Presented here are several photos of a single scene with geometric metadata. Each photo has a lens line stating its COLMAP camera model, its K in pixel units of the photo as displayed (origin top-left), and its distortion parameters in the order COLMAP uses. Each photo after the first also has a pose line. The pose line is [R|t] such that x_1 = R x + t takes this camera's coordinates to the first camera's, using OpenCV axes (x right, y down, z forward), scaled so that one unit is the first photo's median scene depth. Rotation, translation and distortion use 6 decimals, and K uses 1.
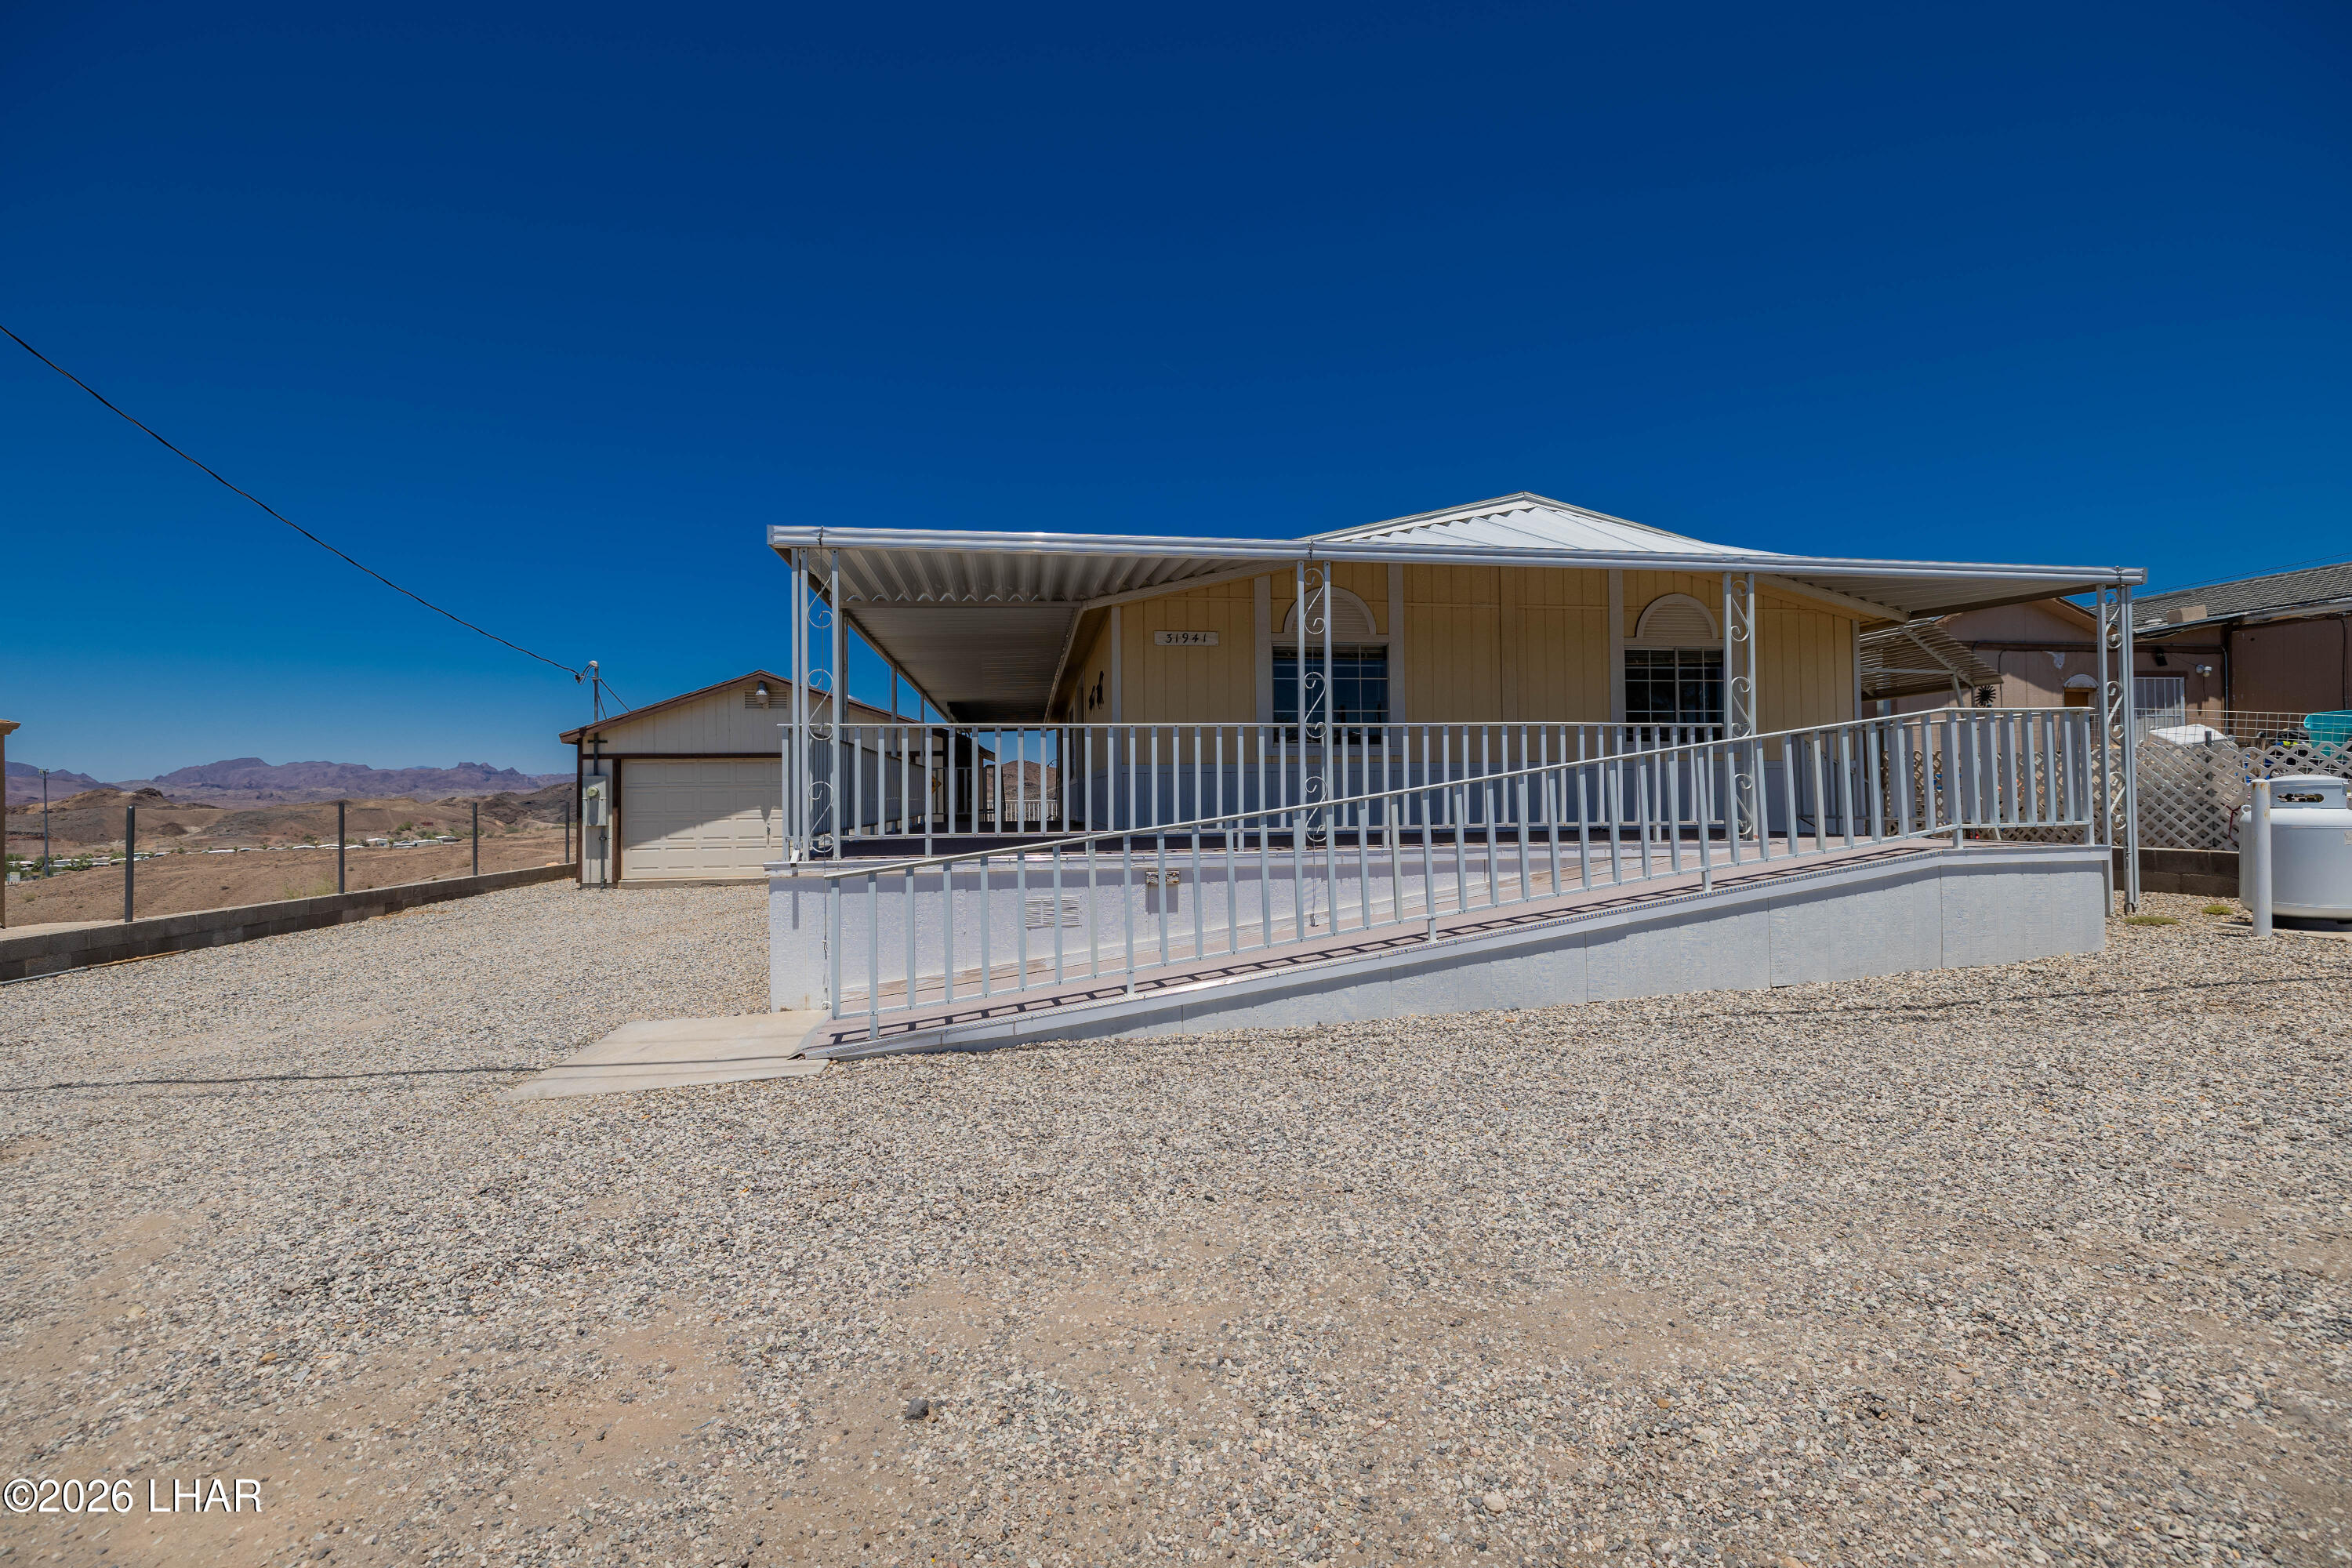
lens RADIAL K [[987.6, 0, 1174.6], [0, 987.6, 787.3], [0, 0, 1]] dist [0.003219, -0.000611]
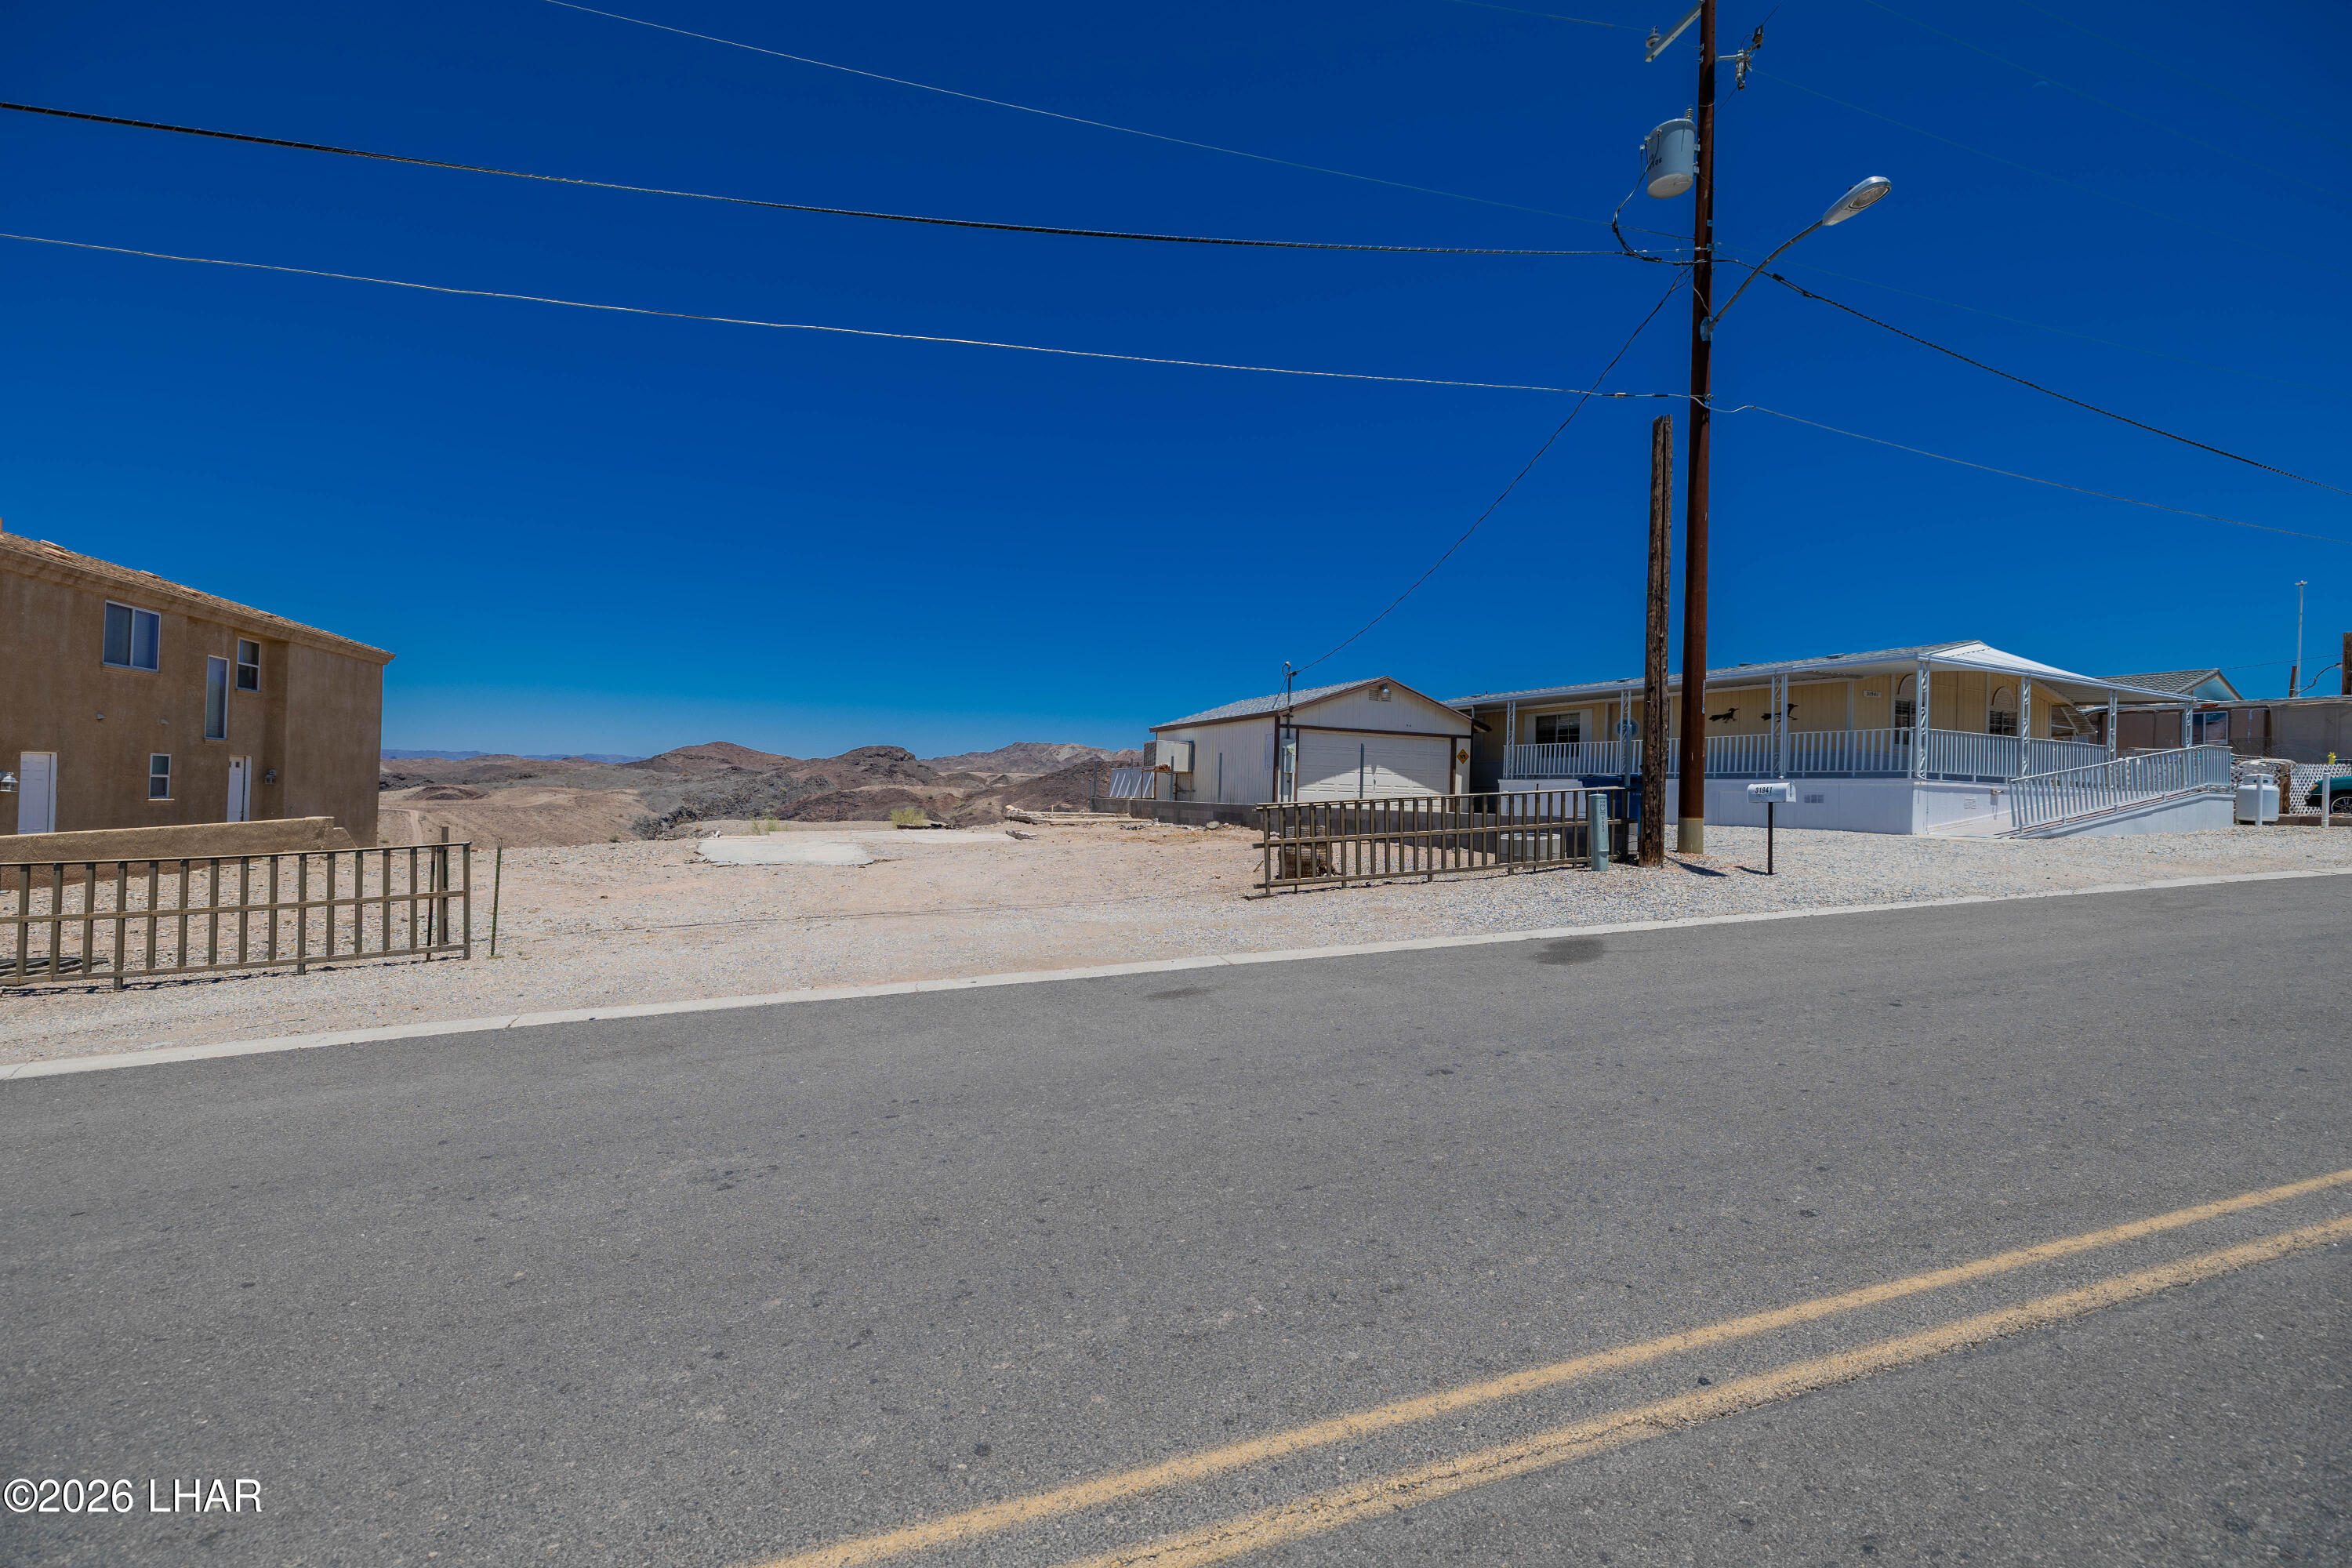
lens RADIAL K [[987.6, 0, 1174.6], [0, 987.6, 784.9], [0, 0, 1]] dist [0.003219, -0.000611]
pose [[0.956040, 0.042303, 0.290171, -2.348507], [-0.042249, 0.999086, -0.006452, 0.147504], [-0.290178, -0.006092, 0.956953, -0.741593]]
